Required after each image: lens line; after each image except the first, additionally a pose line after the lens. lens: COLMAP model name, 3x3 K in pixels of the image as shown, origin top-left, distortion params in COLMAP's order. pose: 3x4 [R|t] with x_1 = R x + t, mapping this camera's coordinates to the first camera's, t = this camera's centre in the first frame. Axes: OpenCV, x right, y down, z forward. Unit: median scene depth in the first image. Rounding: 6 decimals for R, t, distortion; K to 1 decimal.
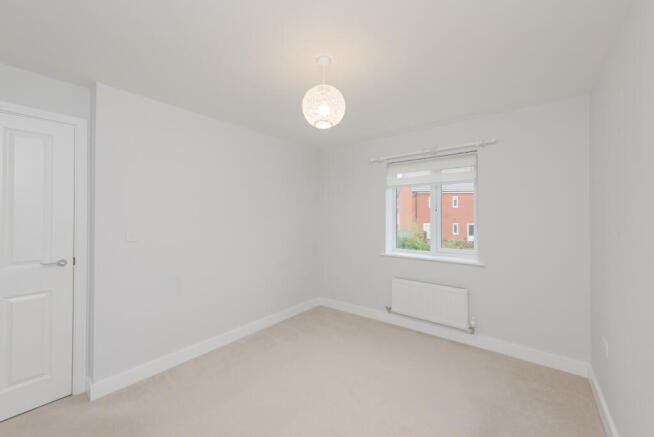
lens RADIAL K [[264.5, 0, 327.9], [0, 264.5, 217.2], [0, 0, 1]] dist [0.001010, 0.000410]
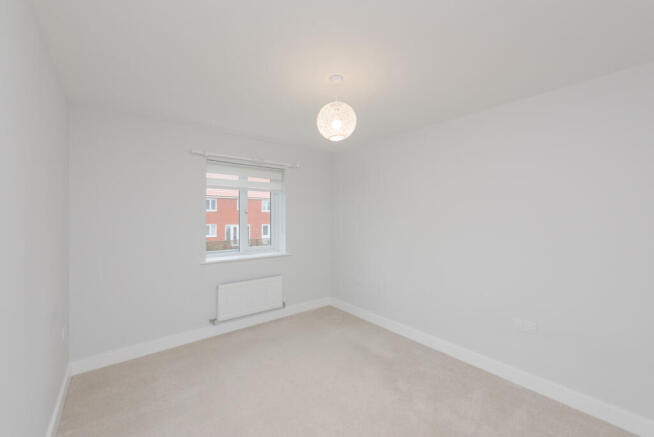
lens RADIAL K [[264.5, 0, 327.9], [0, 264.5, 217.2], [0, 0, 1]] dist [0.001010, 0.000410]
pose [[0.202861, 0.002891, 0.979203, -0.632345], [-0.001087, 0.999996, -0.002727, -0.008185], [-0.979207, -0.000511, 0.202863, 0.466610]]
